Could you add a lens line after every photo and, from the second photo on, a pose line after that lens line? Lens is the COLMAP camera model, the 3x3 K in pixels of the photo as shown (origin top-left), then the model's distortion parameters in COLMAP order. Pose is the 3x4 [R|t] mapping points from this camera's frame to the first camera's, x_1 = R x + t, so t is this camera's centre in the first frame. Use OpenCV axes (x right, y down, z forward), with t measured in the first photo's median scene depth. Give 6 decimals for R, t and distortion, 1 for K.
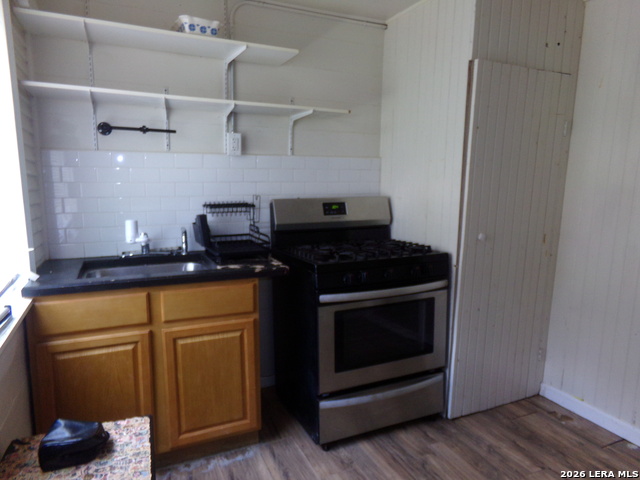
lens RADIAL K [[443.6, 0, 320.0], [0, 443.6, 240.0], [0, 0, 1]] dist [-0.041434, 0.065993]
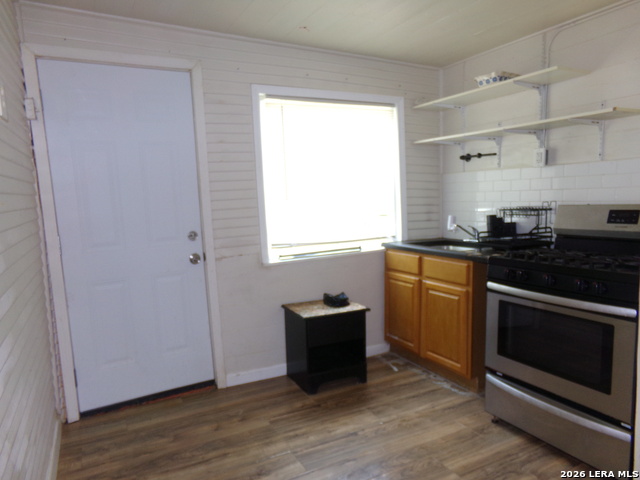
lens RADIAL K [[443.6, 0, 320.0], [0, 443.6, 240.0], [0, 0, 1]] dist [-0.041434, 0.065993]
pose [[0.055795, 0.086622, -0.994678, 1.058876], [-0.119662, 0.989629, 0.079470, -0.026463], [0.991246, 0.114591, 0.065581, 0.413741]]
